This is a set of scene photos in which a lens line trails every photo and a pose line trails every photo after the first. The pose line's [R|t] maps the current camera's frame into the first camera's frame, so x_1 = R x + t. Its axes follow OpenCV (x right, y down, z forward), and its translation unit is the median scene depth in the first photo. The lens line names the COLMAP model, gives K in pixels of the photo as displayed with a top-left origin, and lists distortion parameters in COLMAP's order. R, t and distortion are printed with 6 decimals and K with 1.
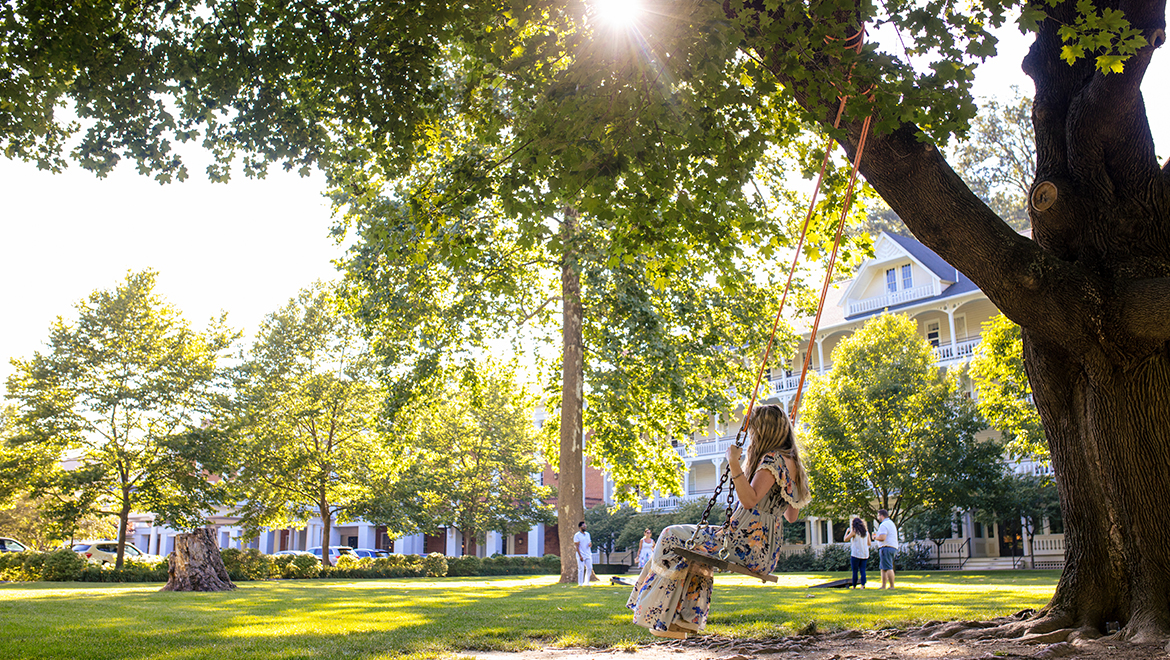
lens RADIAL K [[1227.8, 0, 585.0], [0, 1227.8, 330.0], [0, 0, 1]] dist [-0.002102, 0.004050]
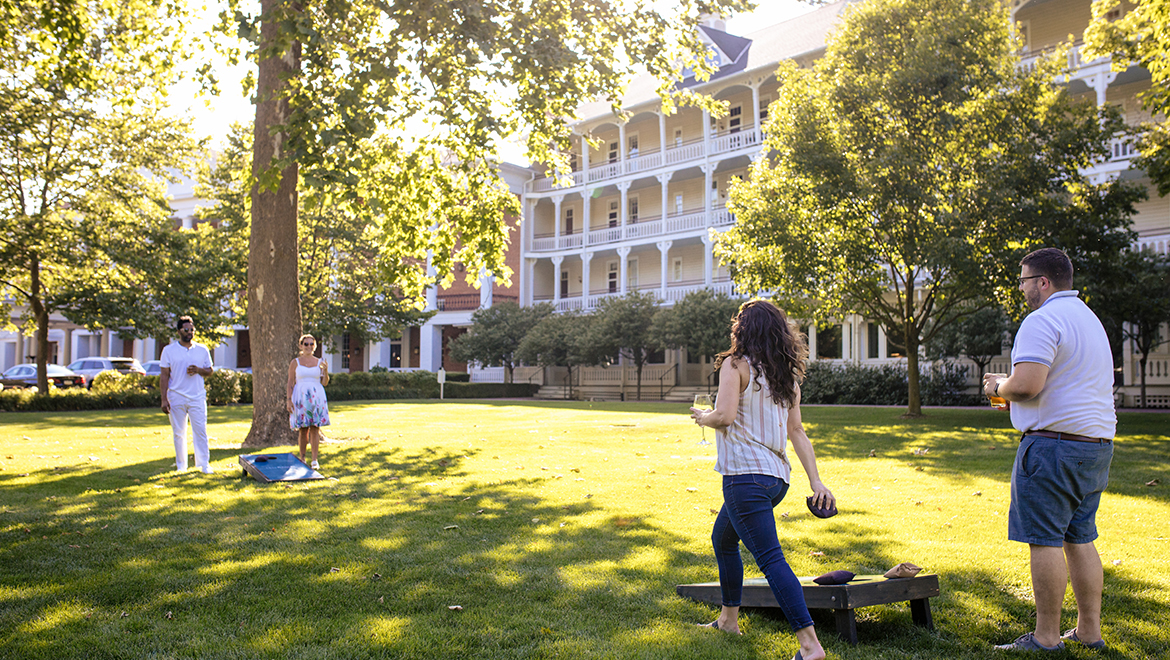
lens RADIAL K [[1227.8, 0, 585.0], [0, 1227.8, 330.0], [0, 0, 1]] dist [-0.002102, 0.004050]
pose [[0.999929, 0.009509, 0.007236, 0.085011], [-0.010515, 0.987879, 0.154868, 0.066040], [-0.005676, -0.154933, 0.987909, 0.408733]]
